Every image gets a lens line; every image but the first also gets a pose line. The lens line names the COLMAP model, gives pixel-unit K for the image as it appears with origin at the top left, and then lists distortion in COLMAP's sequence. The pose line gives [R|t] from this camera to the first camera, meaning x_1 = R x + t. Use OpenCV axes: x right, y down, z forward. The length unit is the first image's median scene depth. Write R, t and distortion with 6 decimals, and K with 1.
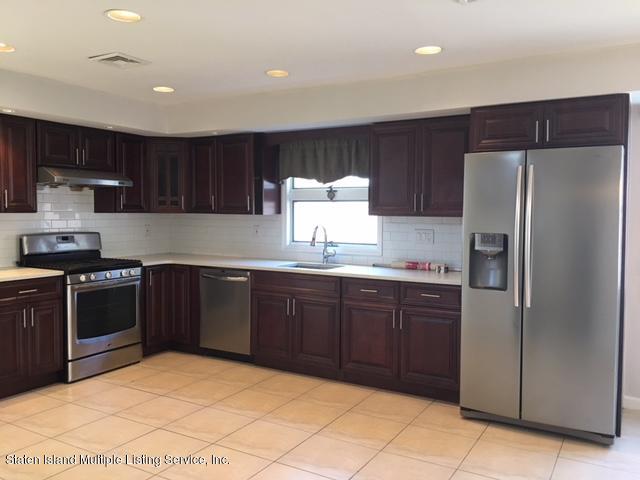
lens RADIAL K [[542.2, 0, 320.0], [0, 542.2, 240.0], [0, 0, 1]] dist [0.001918, -0.004654]
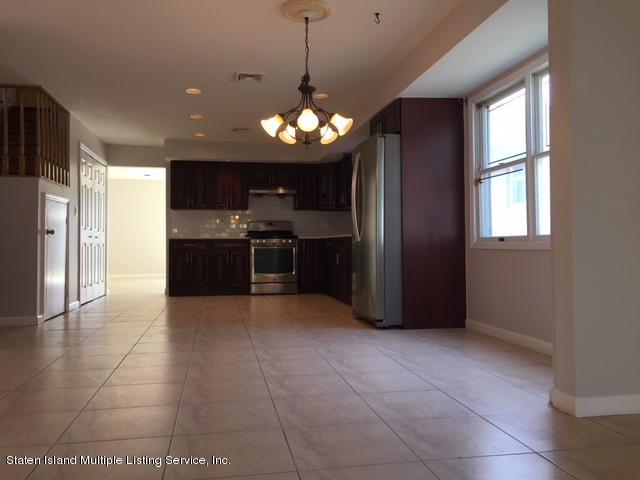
lens RADIAL K [[542.2, 0, 320.0], [0, 542.2, 240.0], [0, 0, 1]] dist [0.001918, -0.004654]
pose [[0.664885, -0.016812, -0.746756, 1.131458], [-0.030408, 0.998309, -0.049549, 0.152945], [0.746326, 0.055652, 0.663249, -0.110238]]
